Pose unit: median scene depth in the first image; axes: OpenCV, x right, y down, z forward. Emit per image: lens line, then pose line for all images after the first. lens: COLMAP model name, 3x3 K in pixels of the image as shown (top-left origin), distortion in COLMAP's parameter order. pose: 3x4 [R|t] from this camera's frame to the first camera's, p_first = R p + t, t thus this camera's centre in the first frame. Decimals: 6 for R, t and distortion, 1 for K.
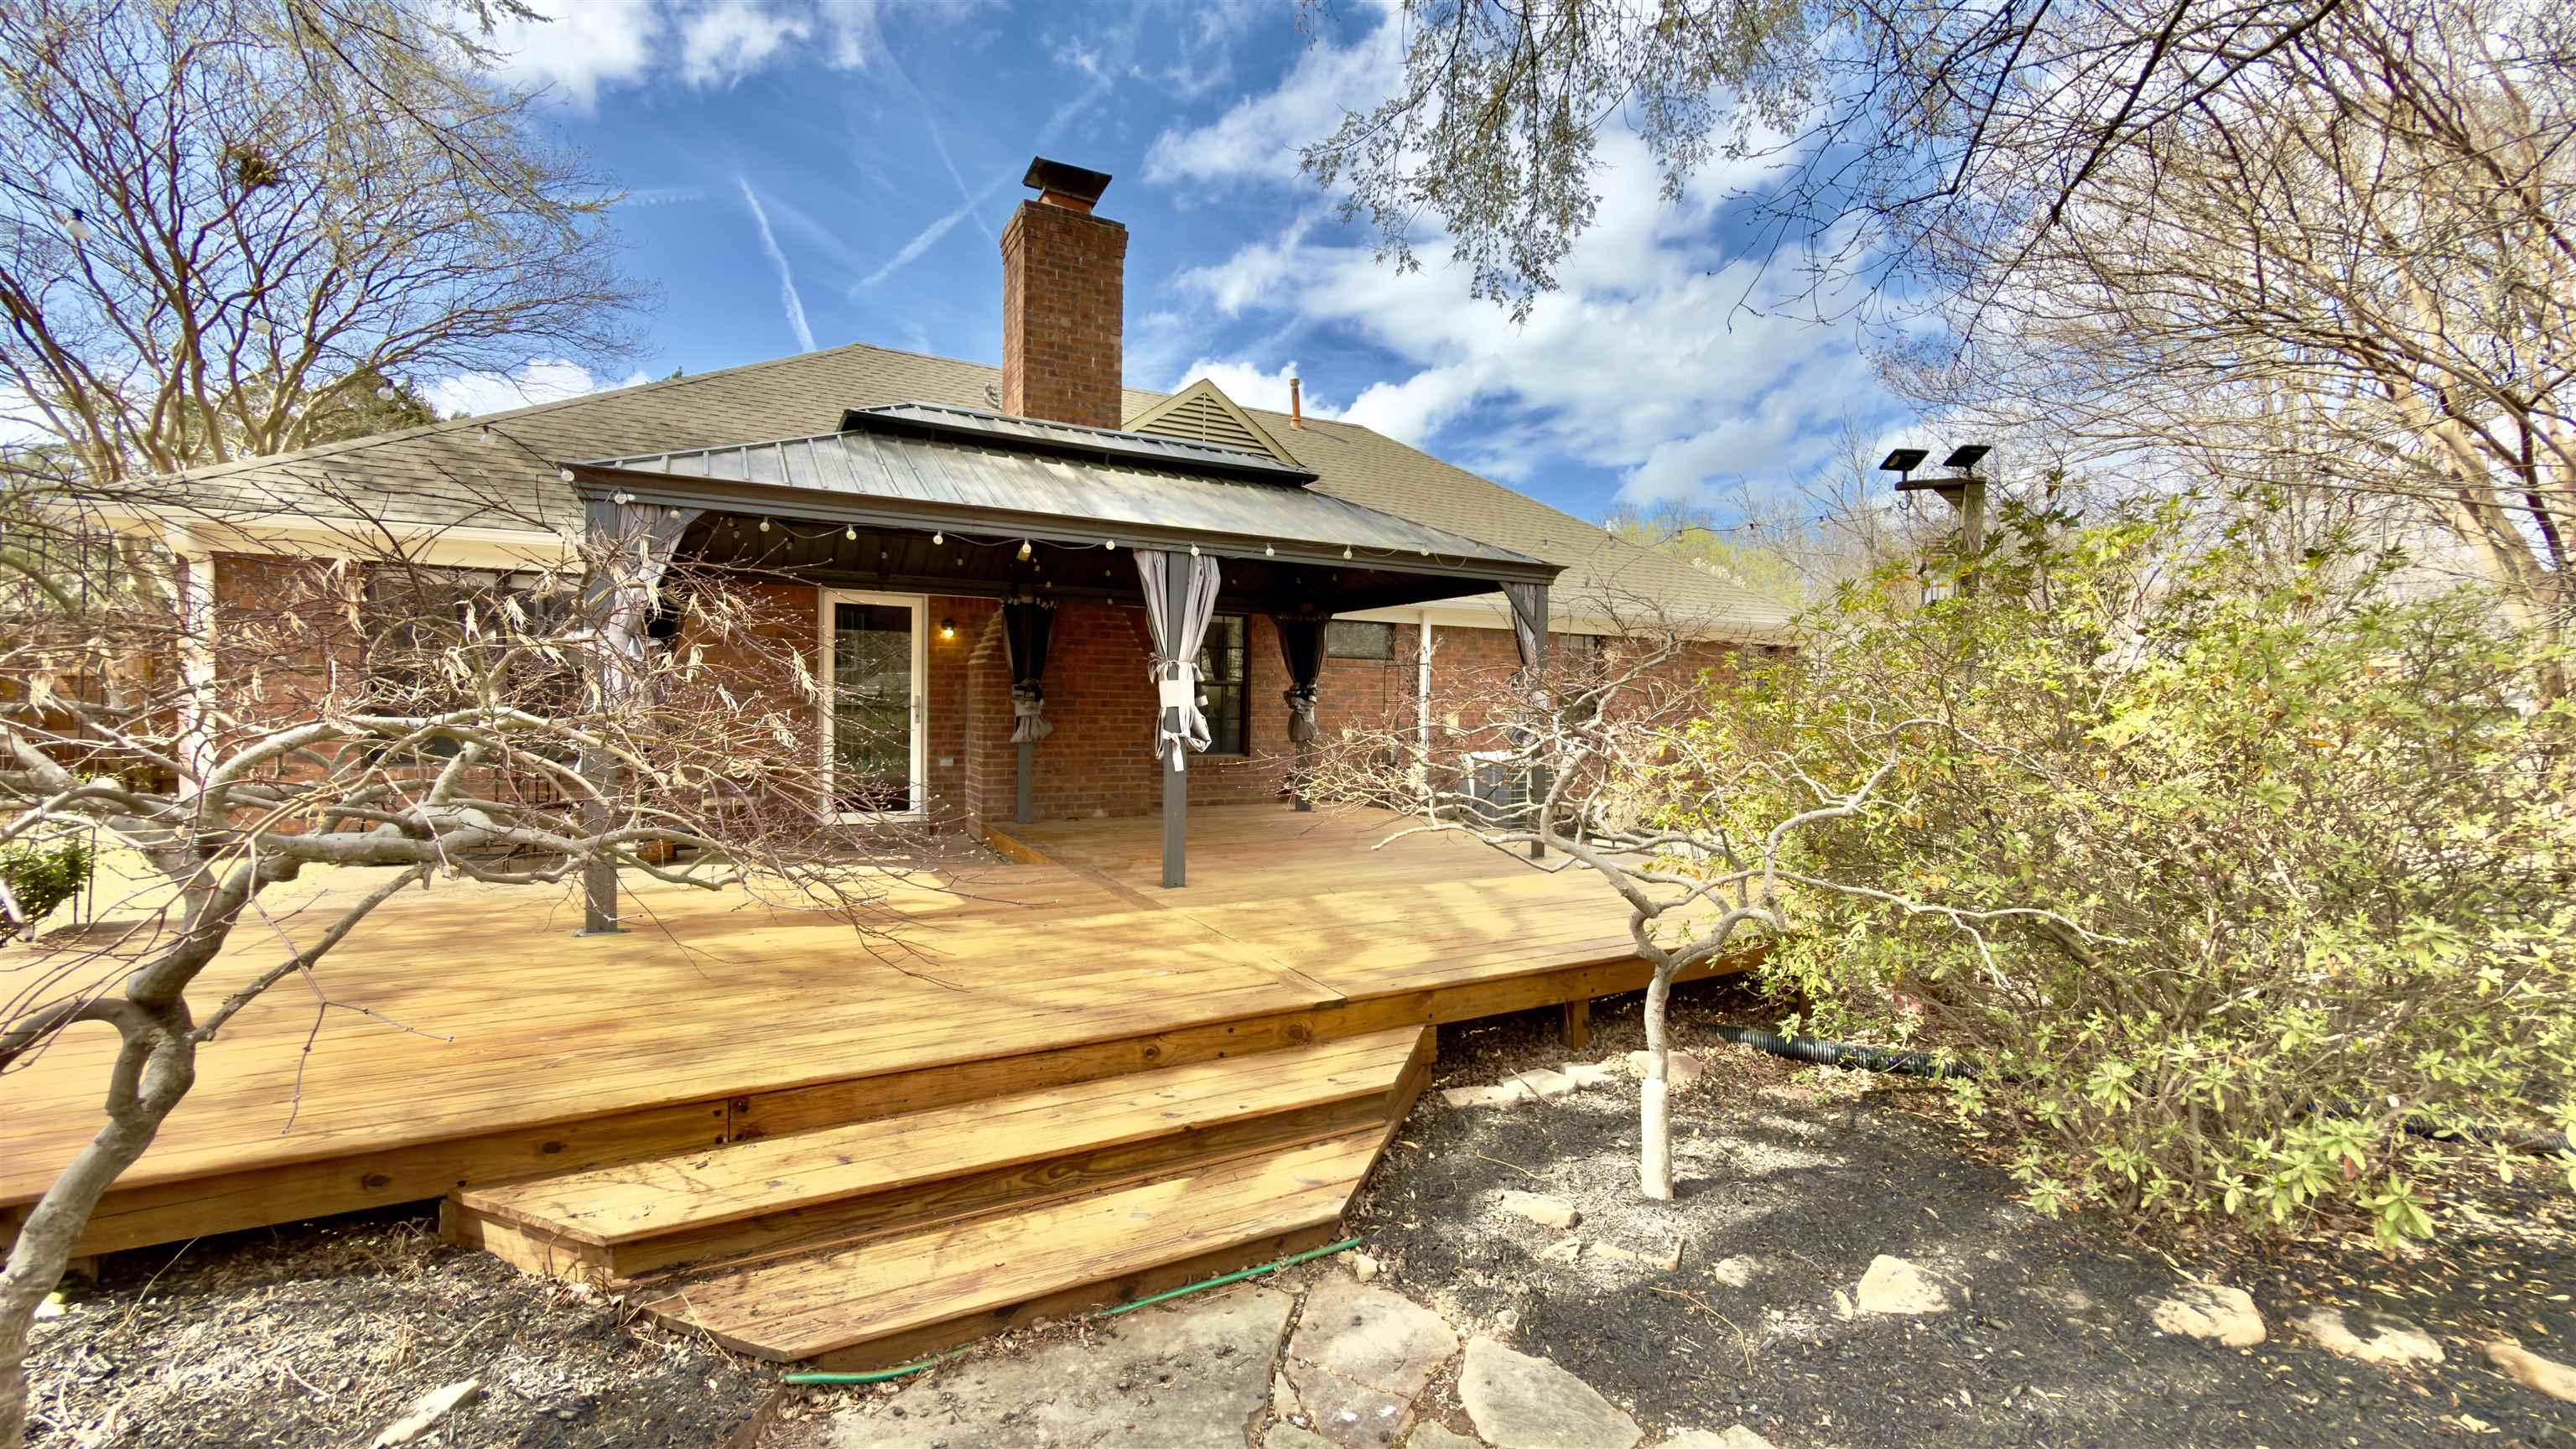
lens RADIAL K [[1030.9, 0, 1287.9], [0, 1030.9, 721.8], [0, 0, 1]] dist [0.003021, 0.000150]
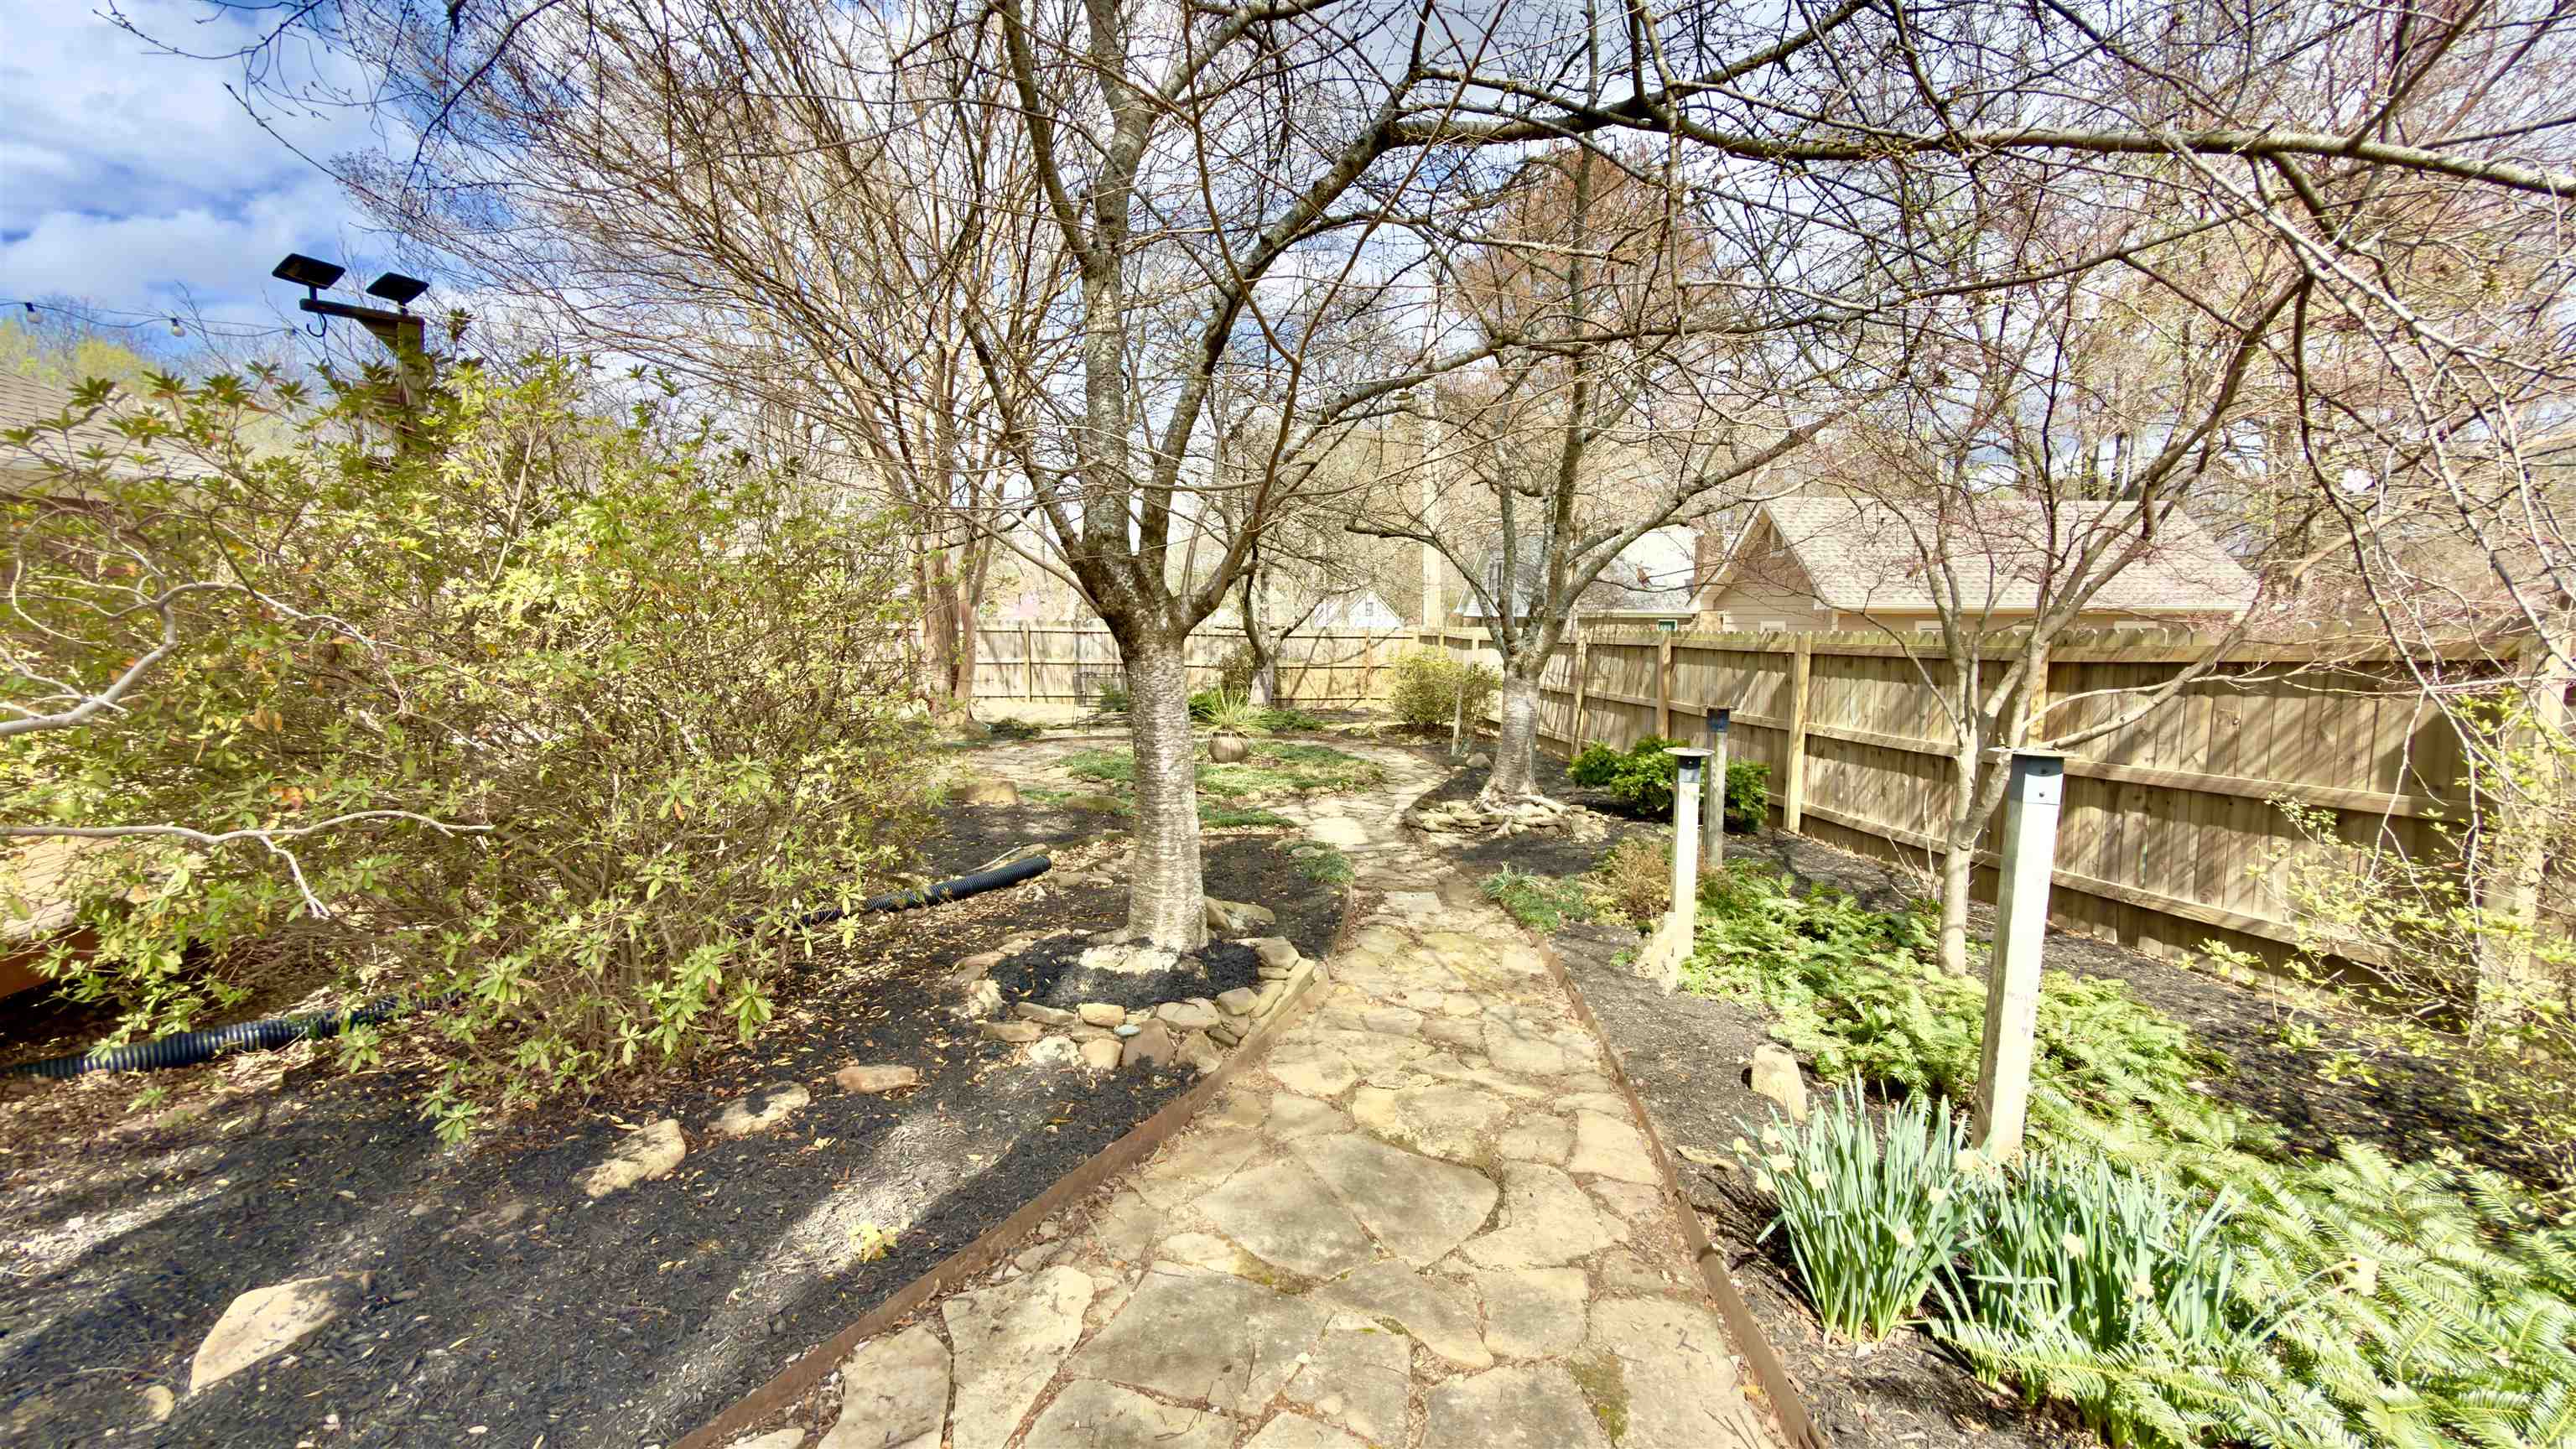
lens RADIAL K [[1030.9, 0, 1279.6], [0, 1030.9, 722.9], [0, 0, 1]] dist [0.003021, 0.000150]
pose [[0.370465, -0.114643, 0.921744, 0.148129], [0.019213, 0.993087, 0.115794, 0.017380], [-0.928648, -0.025189, 0.370106, 0.013183]]
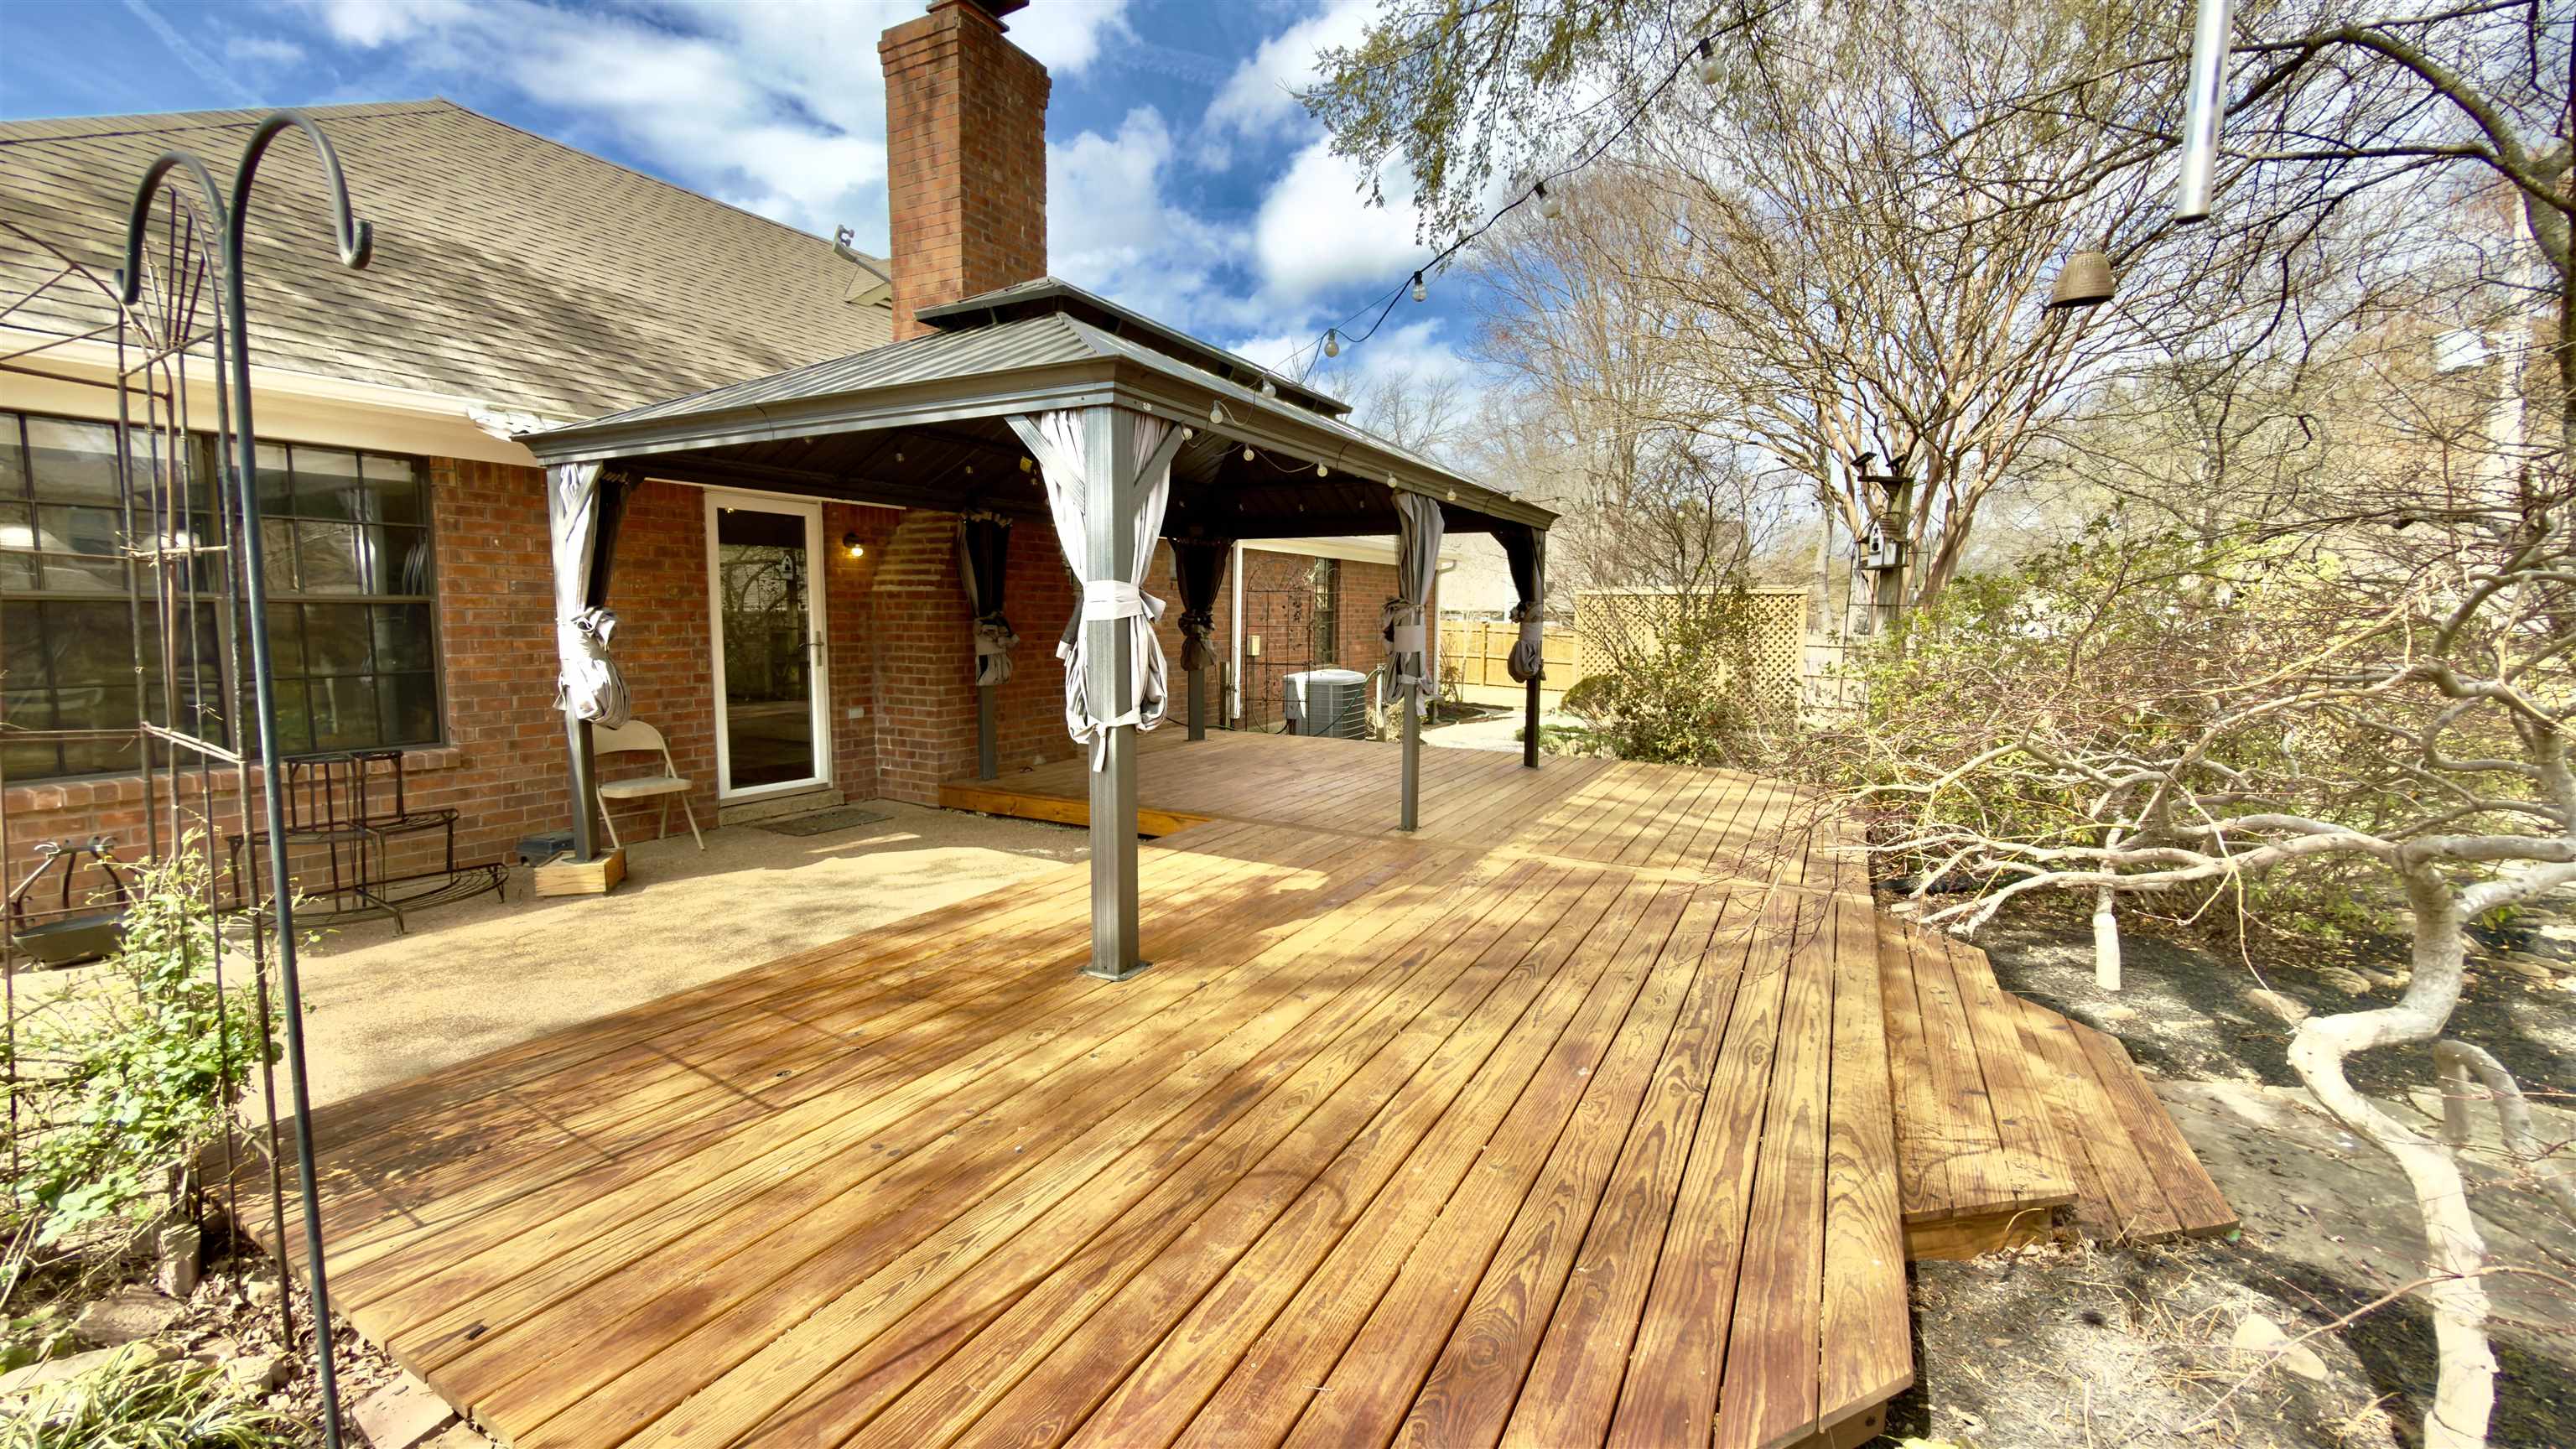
lens RADIAL K [[1030.9, 0, 1296.7], [0, 1030.9, 717.7], [0, 0, 1]] dist [0.003021, 0.000150]
pose [[0.837410, -0.061969, 0.543050, -1.166243], [0.010699, 0.995220, 0.097069, -0.076834], [-0.546470, -0.075476, 0.834071, 0.343483]]
